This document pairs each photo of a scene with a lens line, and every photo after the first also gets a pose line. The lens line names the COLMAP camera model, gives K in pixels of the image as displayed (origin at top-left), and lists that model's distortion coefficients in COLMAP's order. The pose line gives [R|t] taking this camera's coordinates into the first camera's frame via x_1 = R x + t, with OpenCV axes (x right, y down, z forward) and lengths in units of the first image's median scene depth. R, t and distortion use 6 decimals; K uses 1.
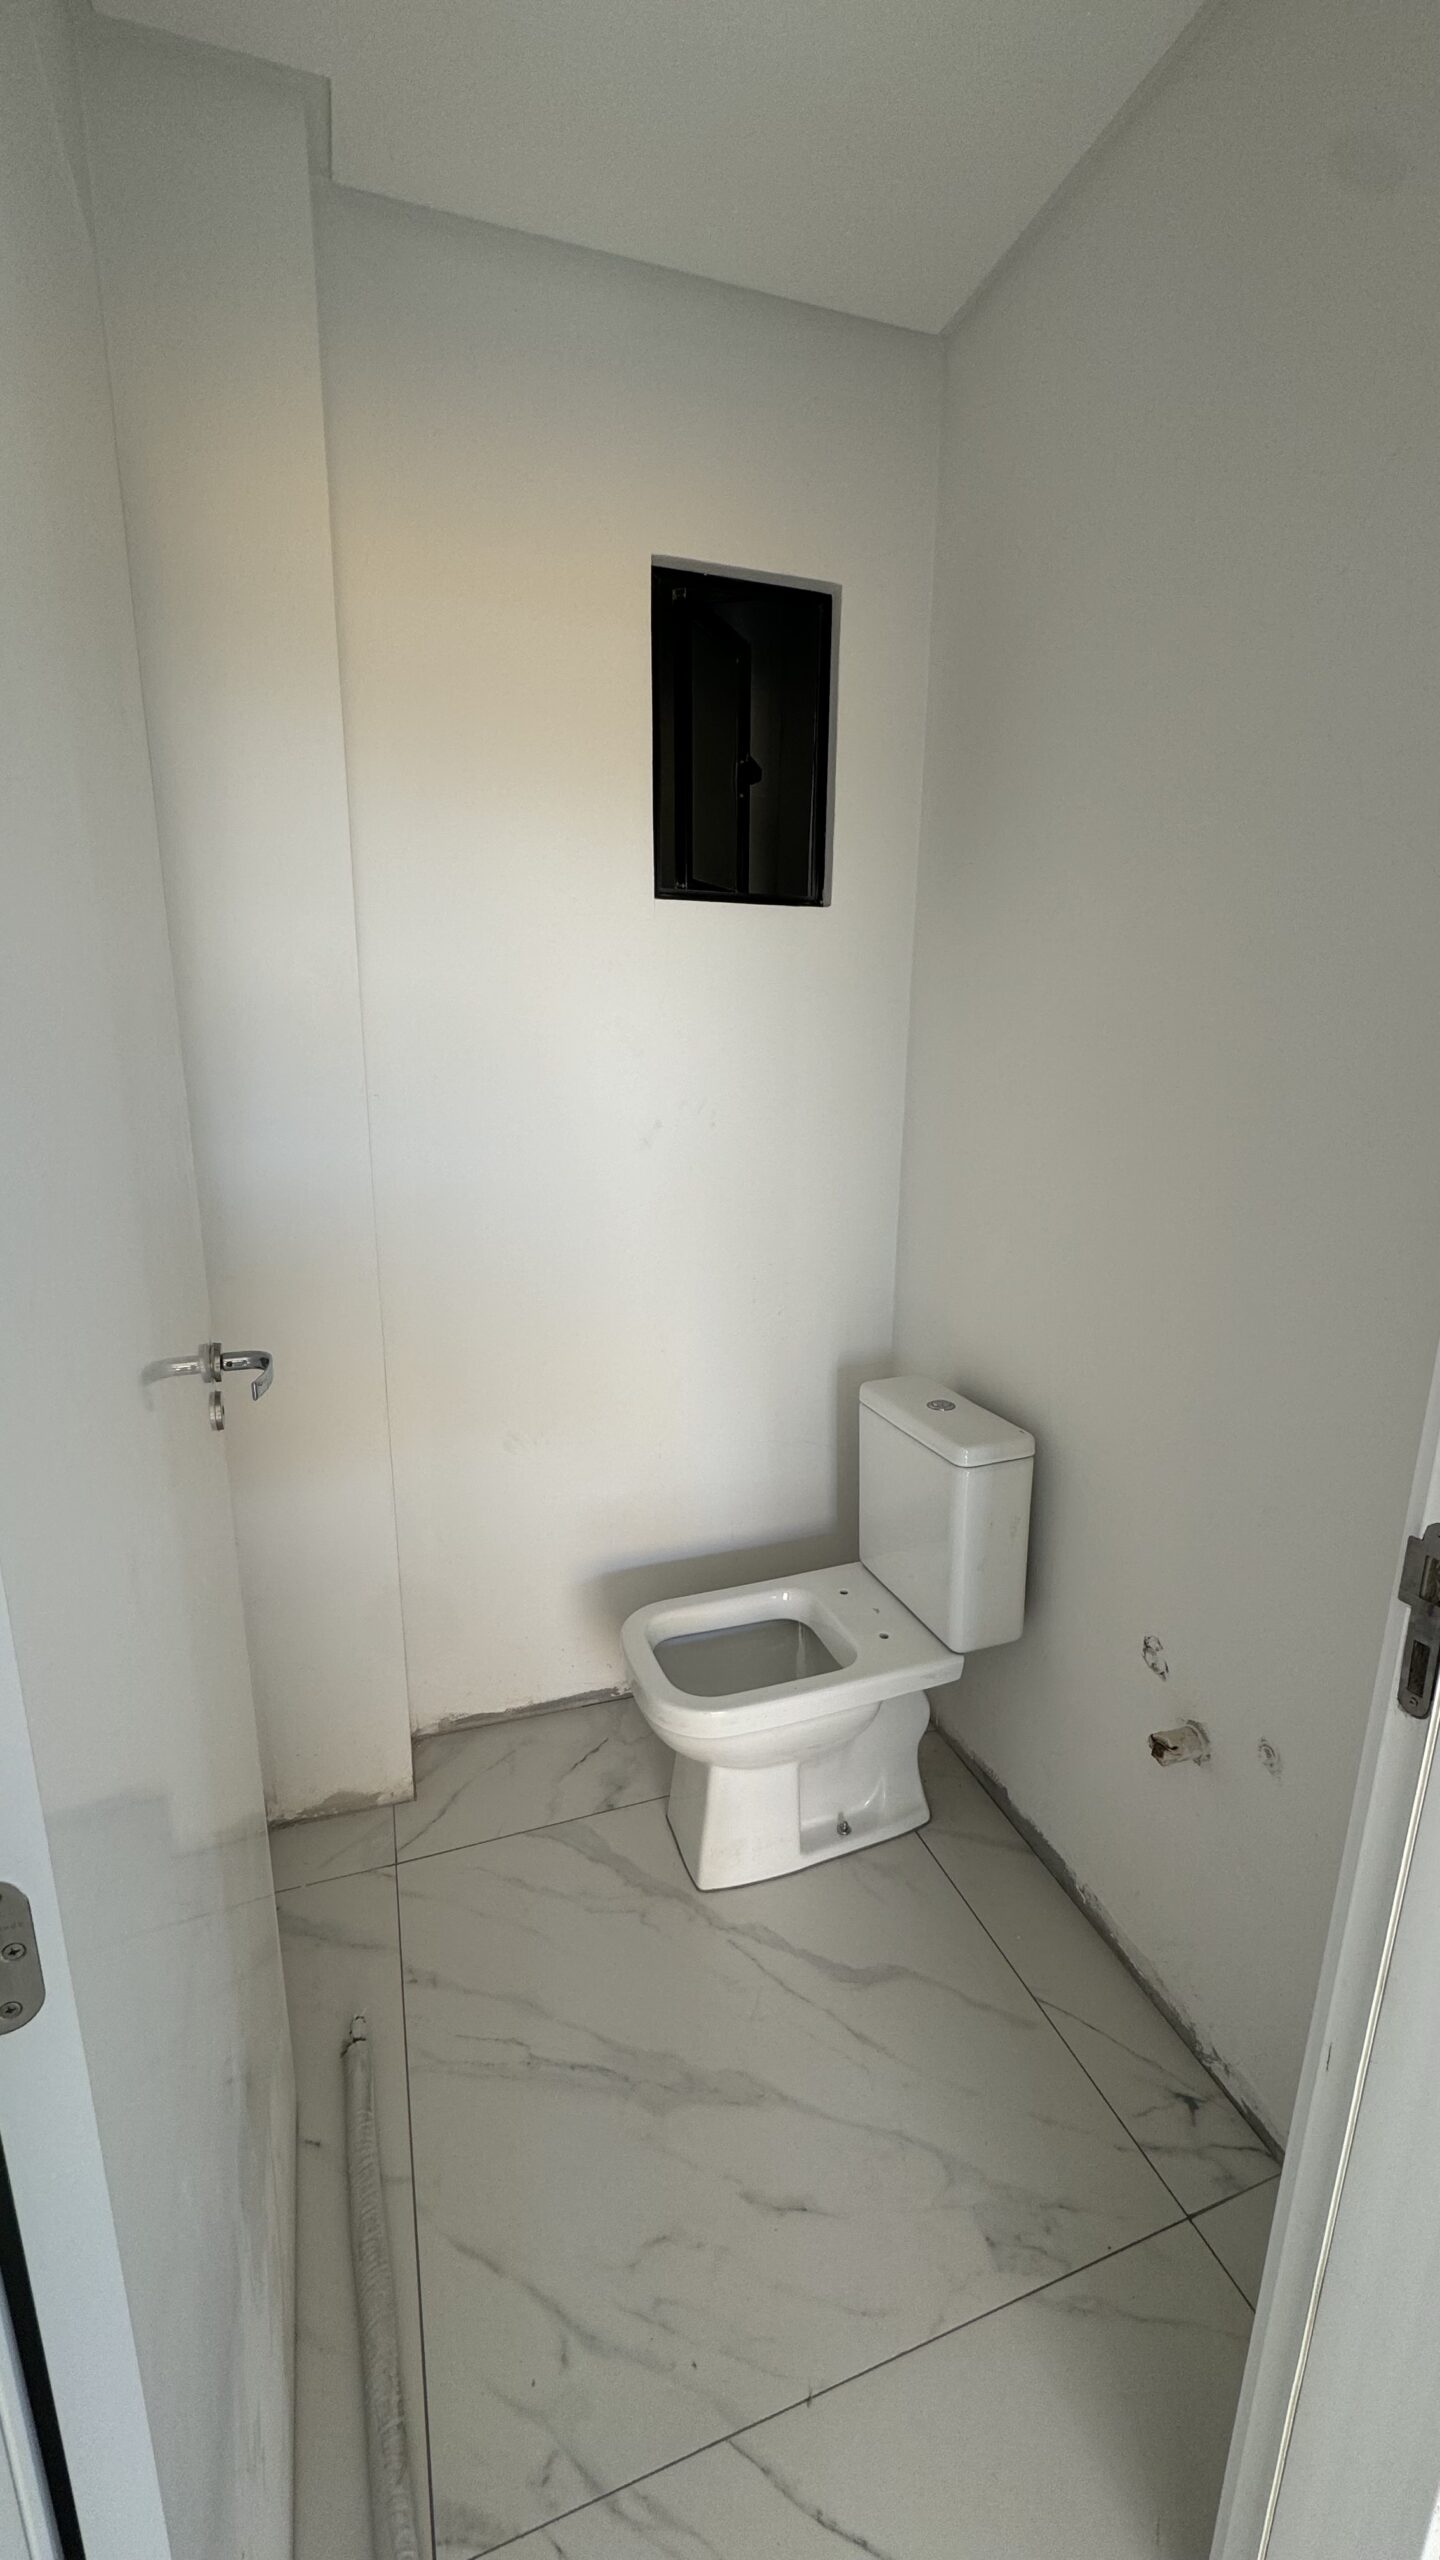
lens RADIAL K [[1023.8, 0, 723.8], [0, 1023.8, 1283.3], [0, 0, 1]] dist [0.001926, -0.000322]
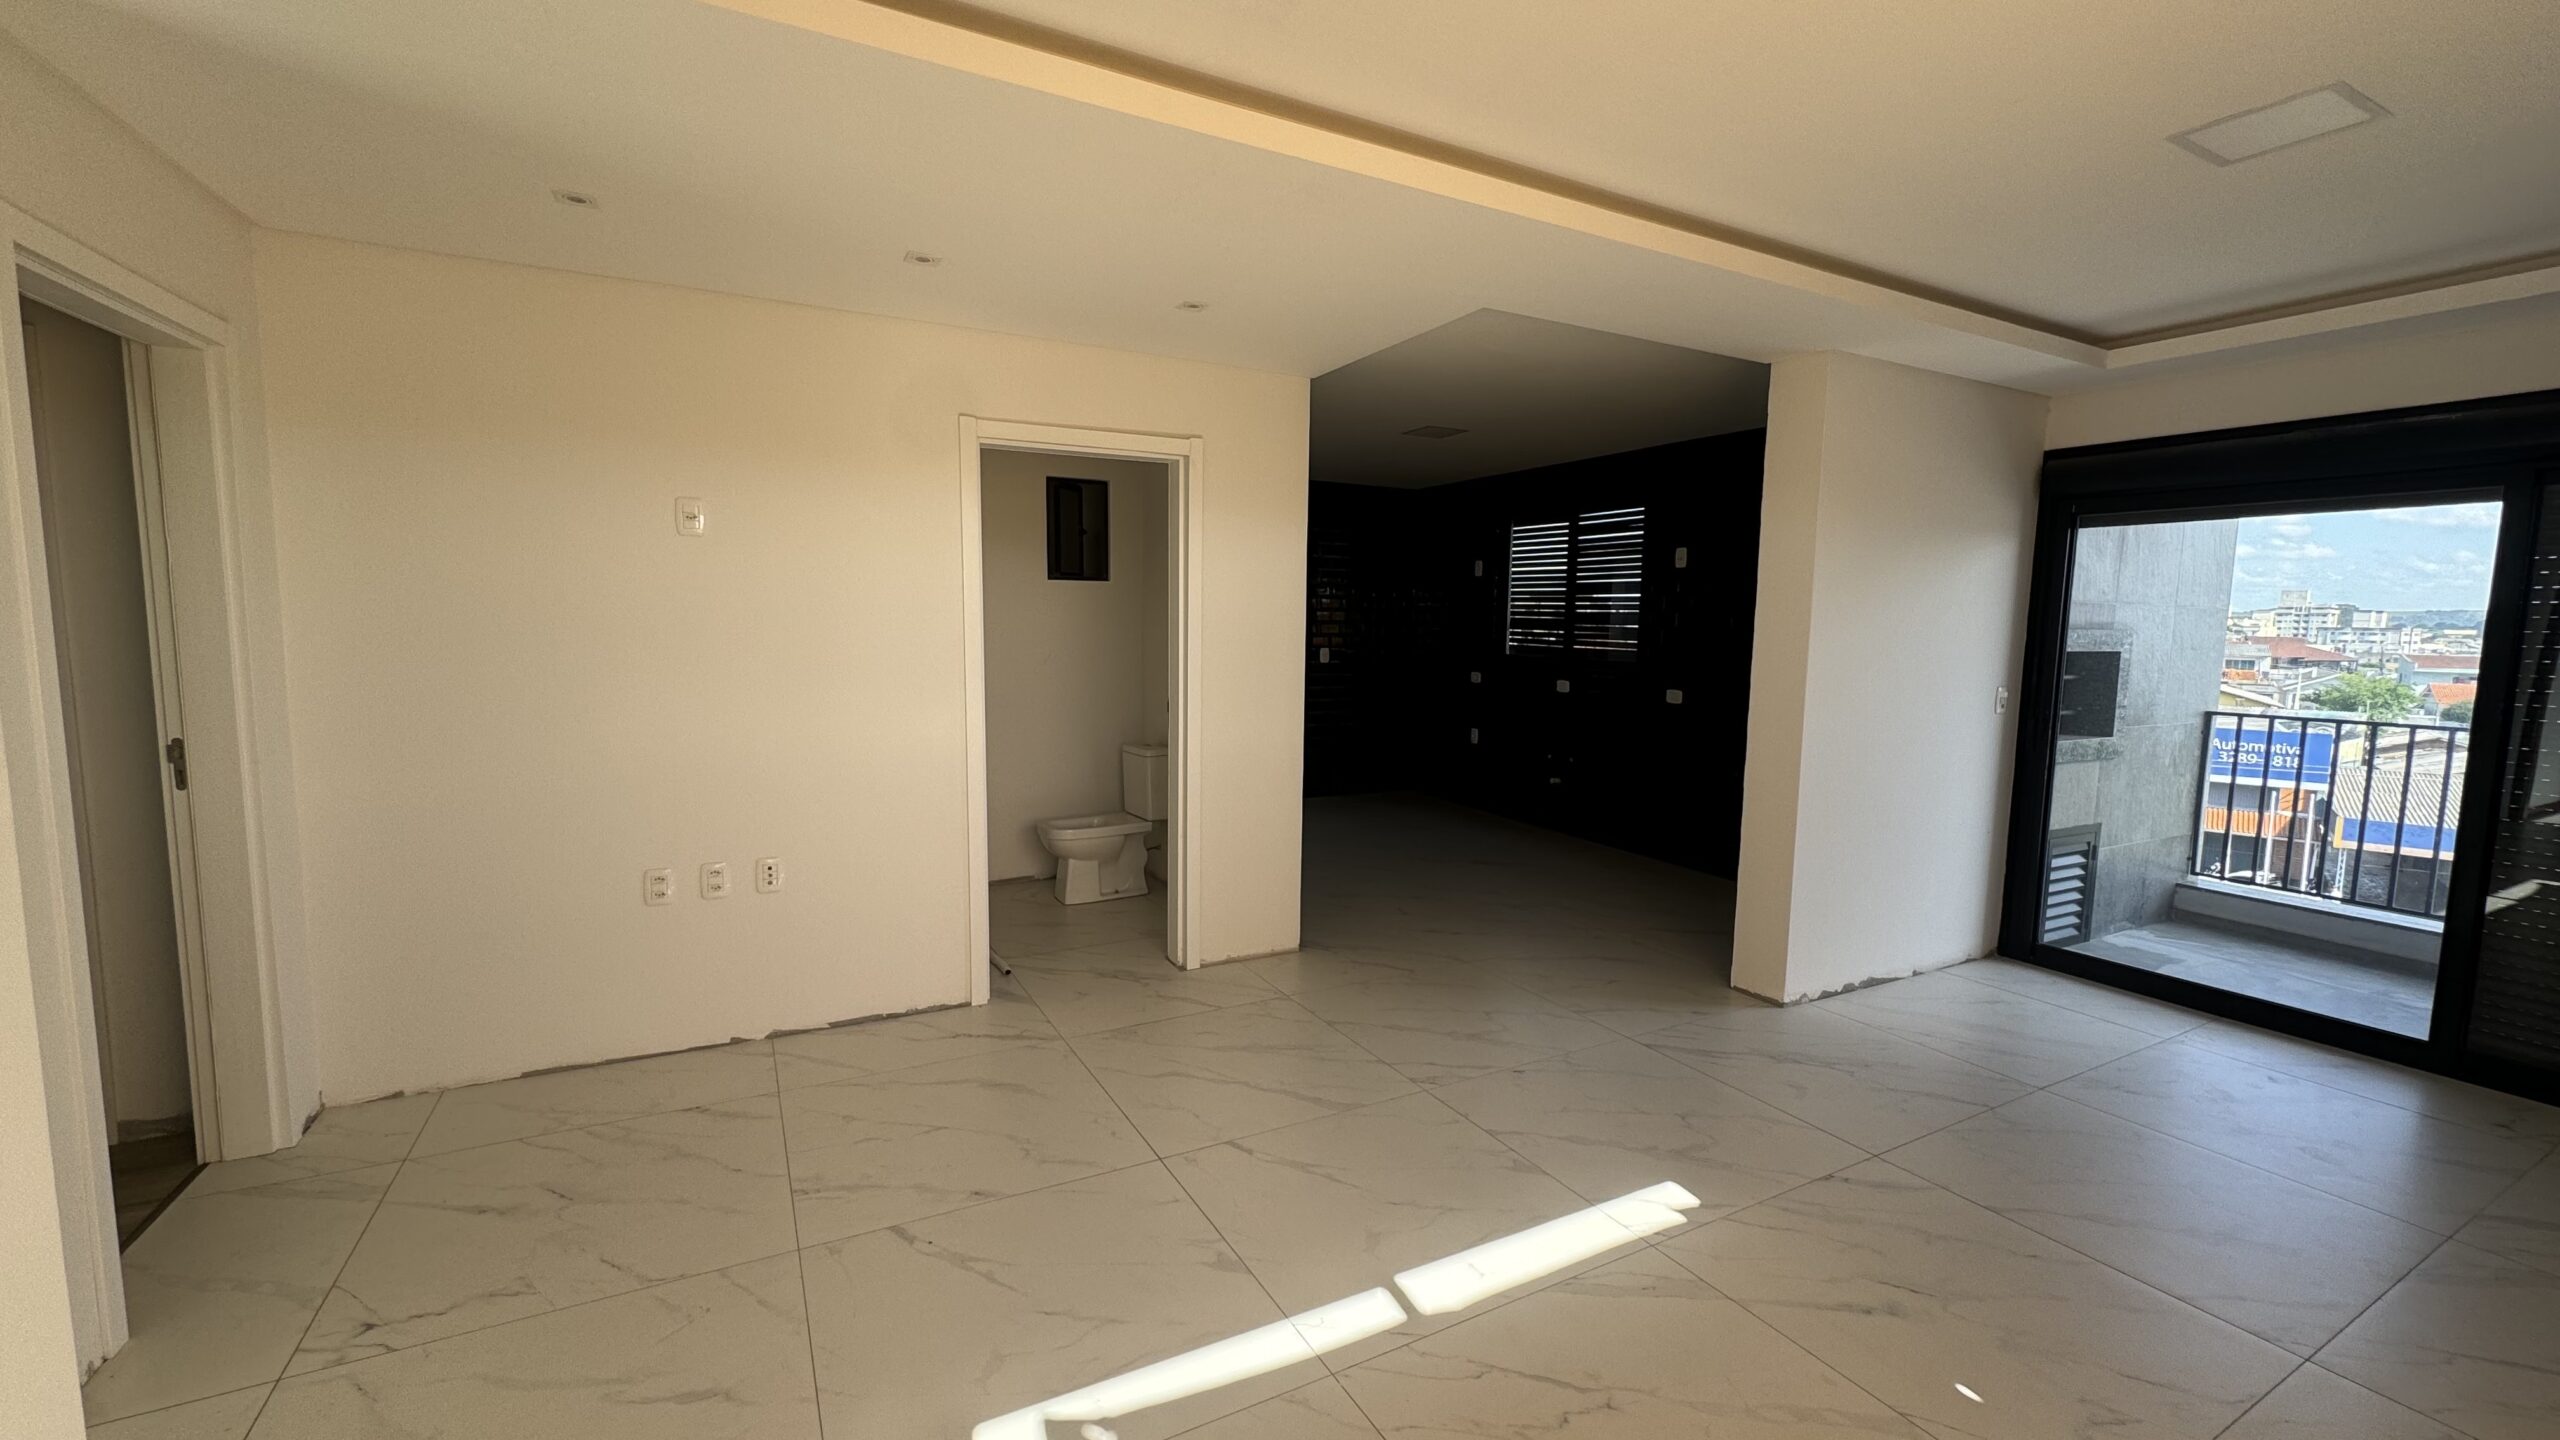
lens RADIAL K [[1023.8, 0, 1278.7], [0, 1023.8, 731.1], [0, 0, 1]] dist [0.001926, -0.000322]
pose [[0.989252, -0.016159, 0.145322, 0.157383], [0.036273, 0.989928, -0.136847, 0.490897], [-0.141647, 0.140648, 0.979875, -1.954038]]
